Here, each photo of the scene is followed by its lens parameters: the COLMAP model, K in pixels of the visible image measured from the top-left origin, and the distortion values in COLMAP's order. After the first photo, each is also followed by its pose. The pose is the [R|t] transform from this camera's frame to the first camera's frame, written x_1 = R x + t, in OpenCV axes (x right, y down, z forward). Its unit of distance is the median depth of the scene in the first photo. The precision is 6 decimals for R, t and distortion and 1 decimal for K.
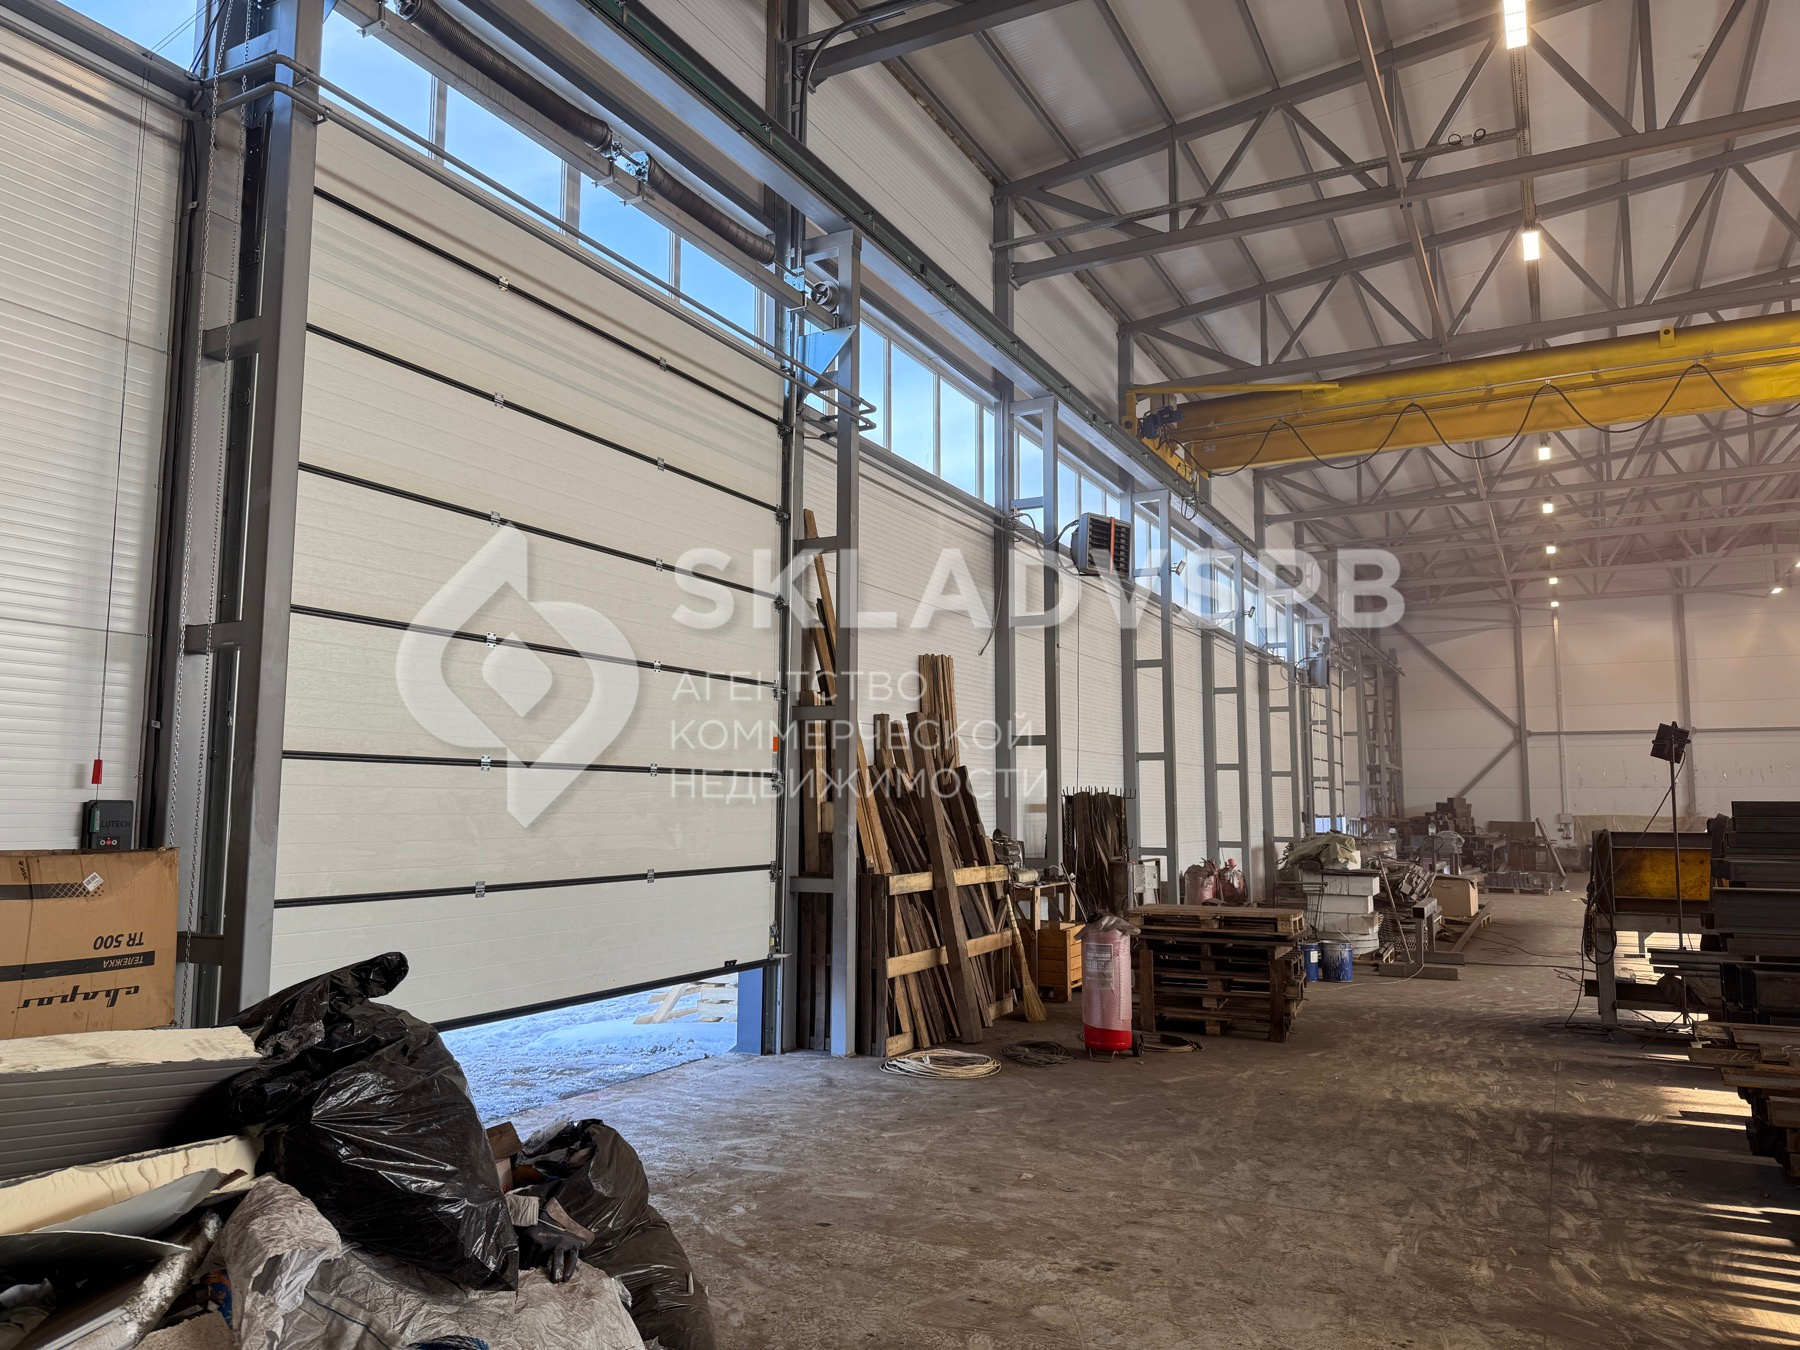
lens RADIAL K [[1258.6, 0, 892.7], [0, 1258.6, 678.1], [0, 0, 1]] dist [0.101958, -0.153375]
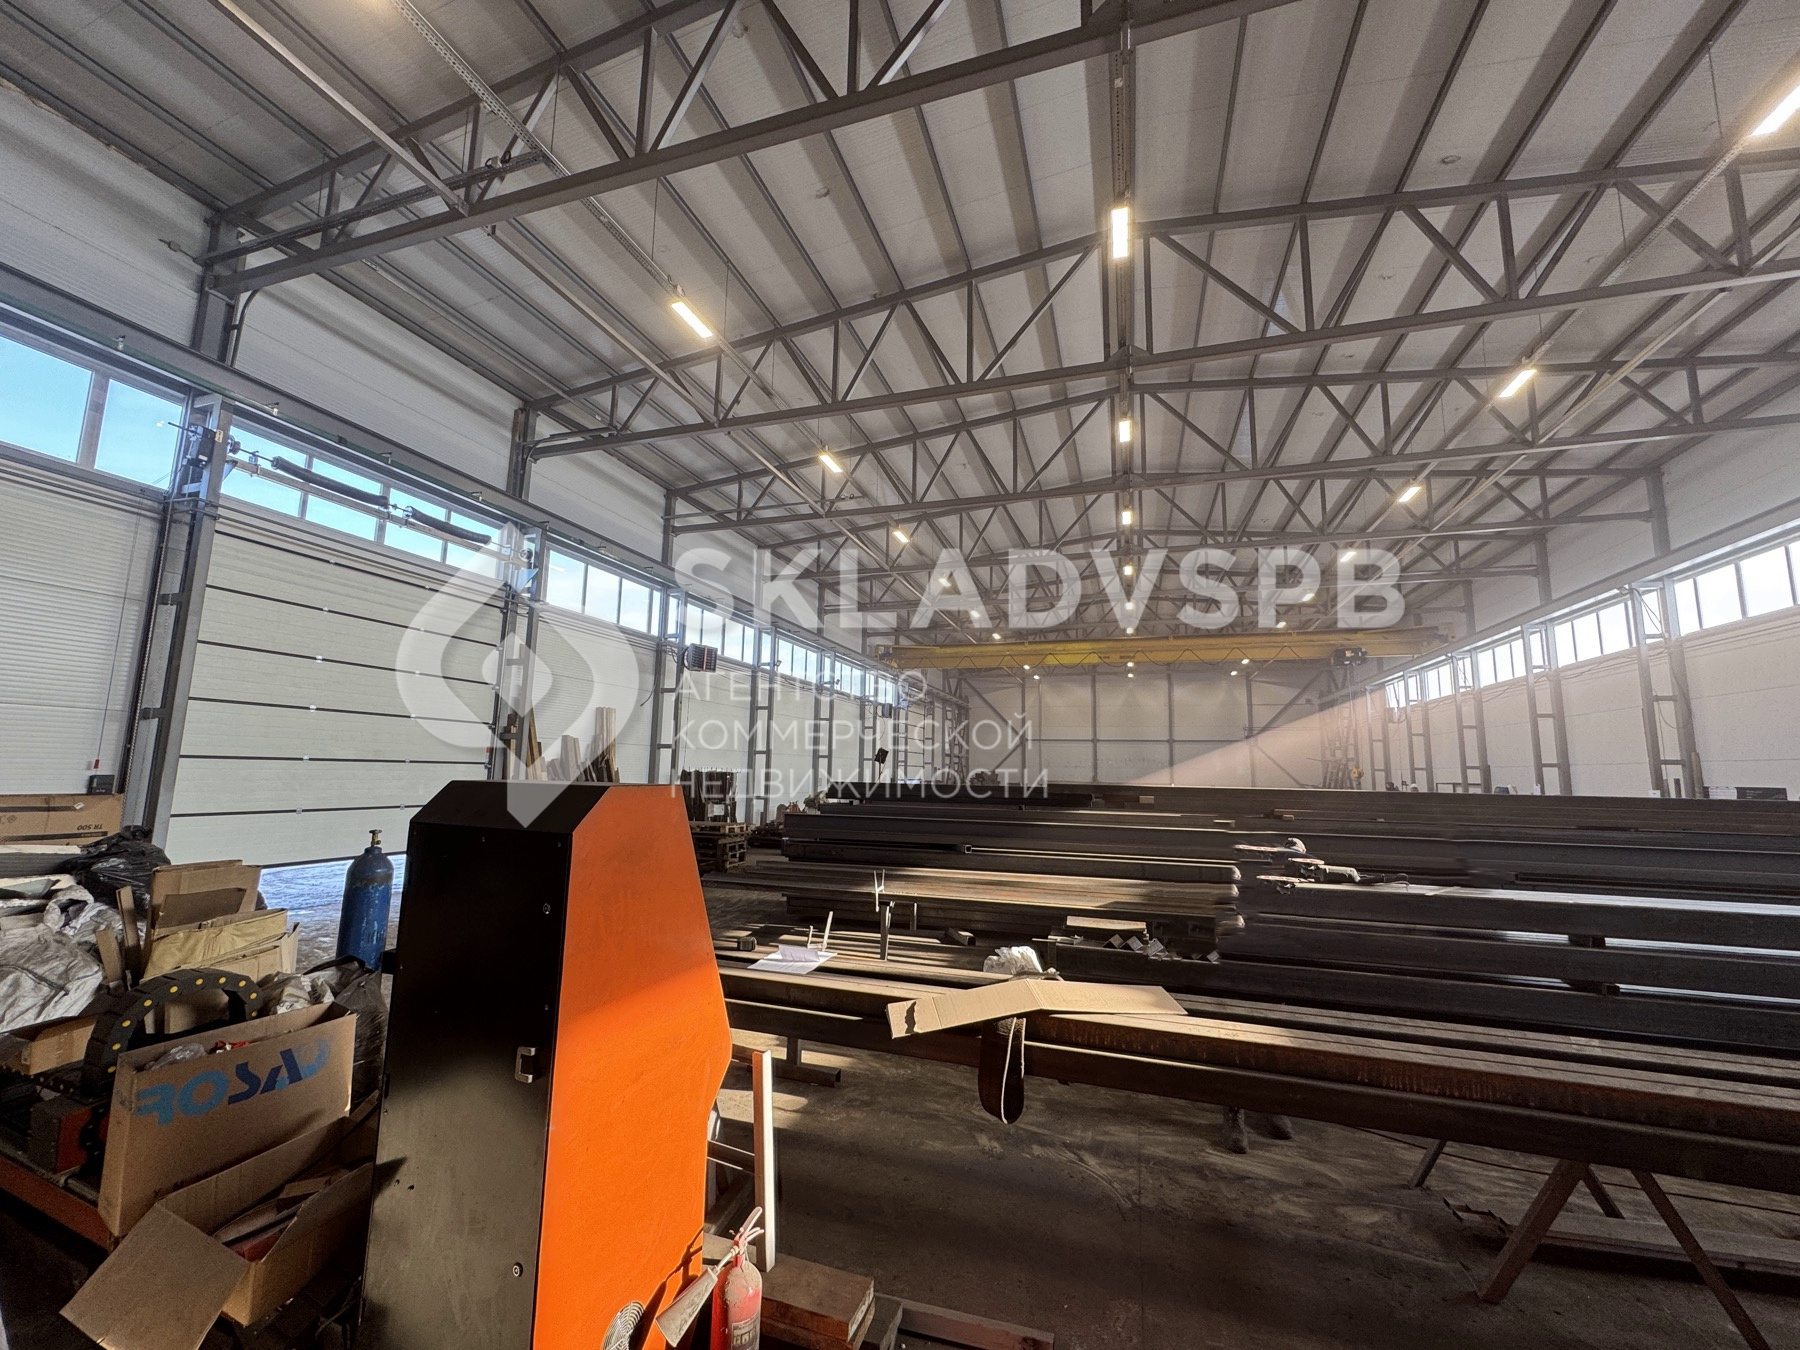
lens RADIAL K [[722.6, 0, 900.0], [0, 722.6, 675.0], [0, 0, 1]] dist [-0.001194, 0.000556]
pose [[0.984929, 0.038092, 0.168711, 0.404264], [-0.033075, 0.998926, -0.032454, -0.062916], [-0.169766, 0.026385, 0.985131, -0.405723]]
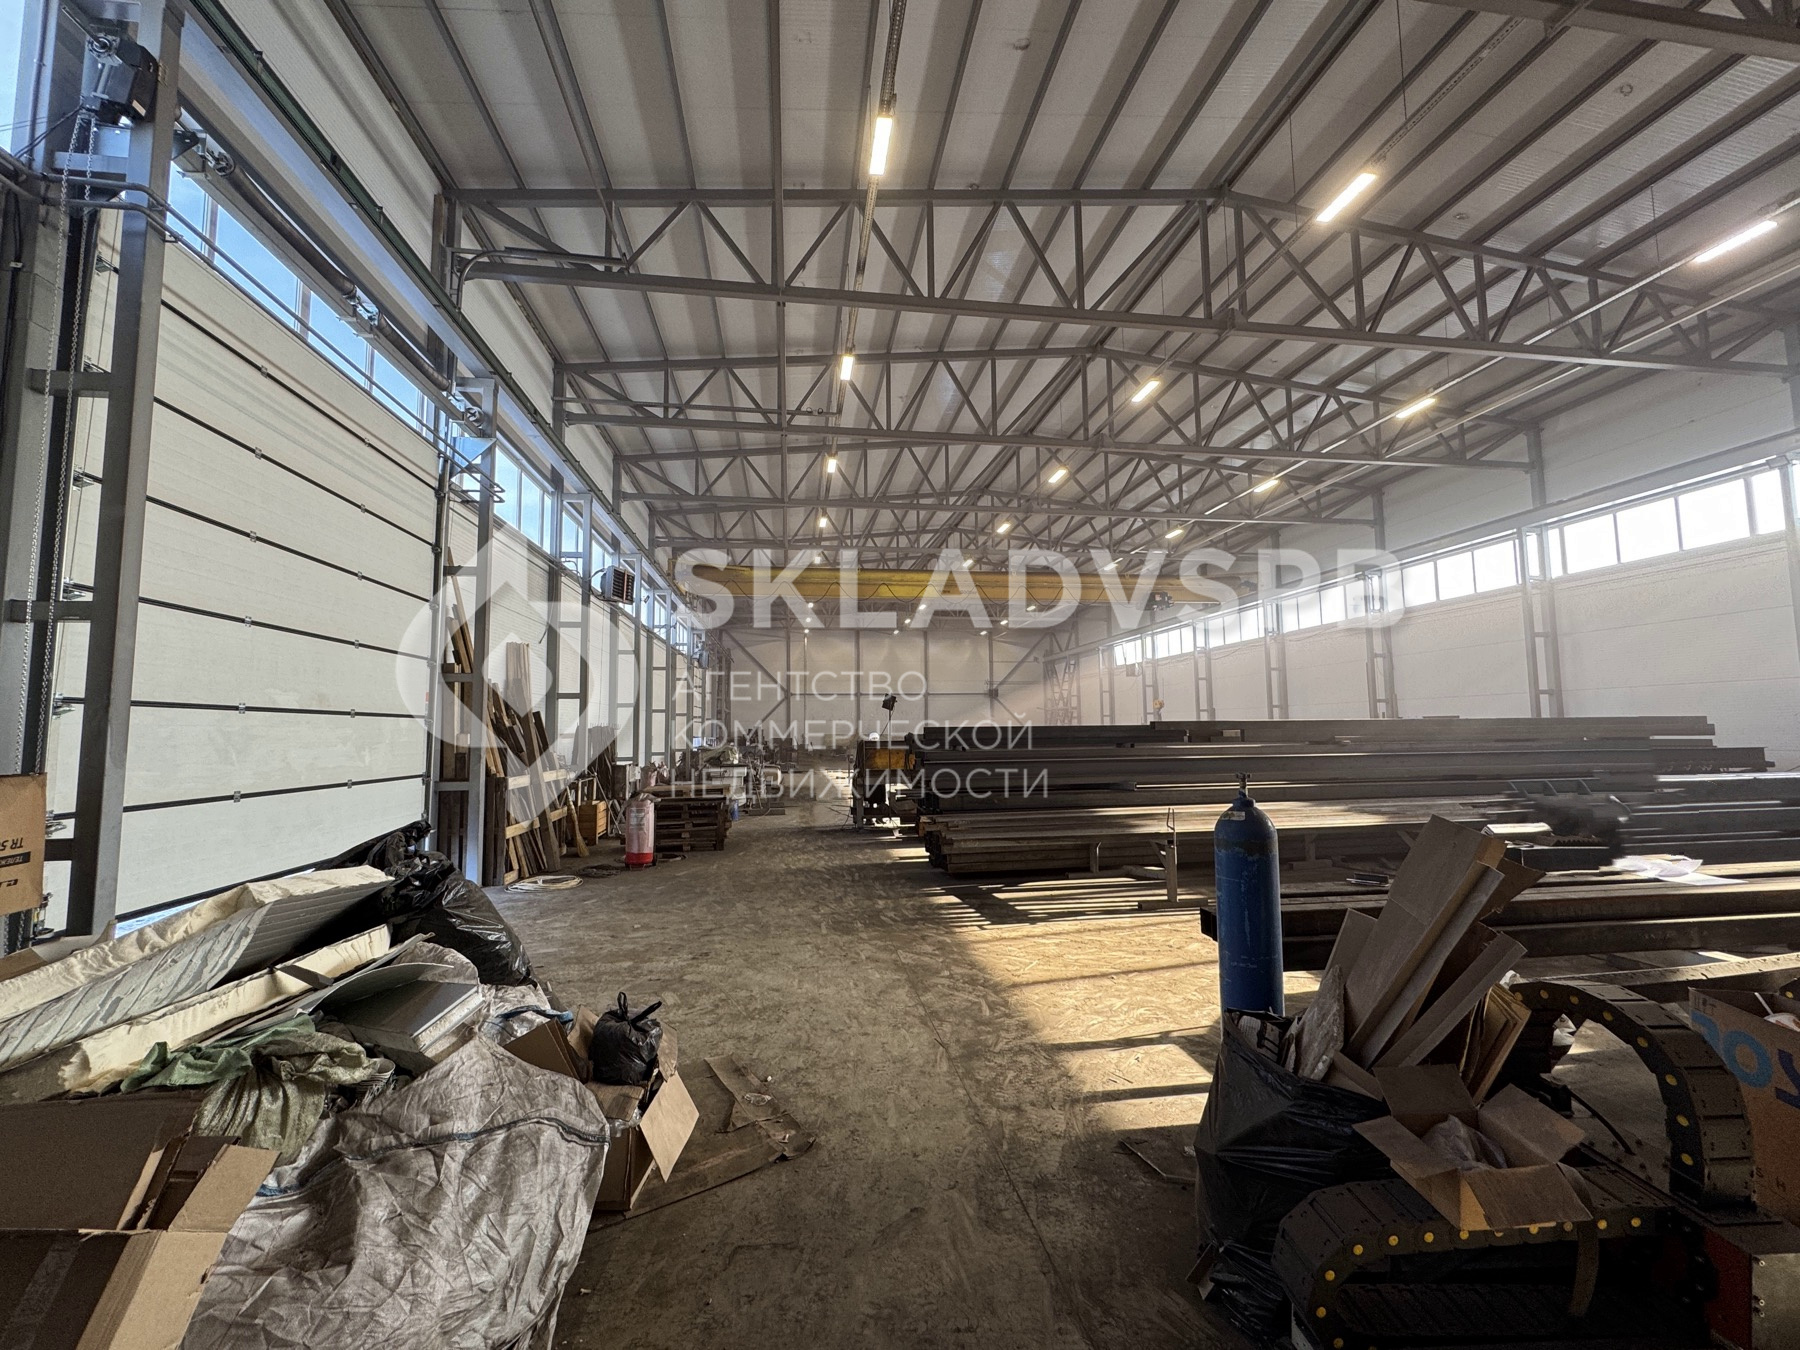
lens RADIAL K [[722.6, 0, 900.0], [0, 722.6, 675.0], [0, 0, 1]] dist [-0.001194, 0.000556]
pose [[0.805088, 0.033475, 0.592210, -0.148700], [-0.045992, 0.998923, 0.006059, -0.006404], [-0.591369, -0.032115, 0.805761, -0.058230]]
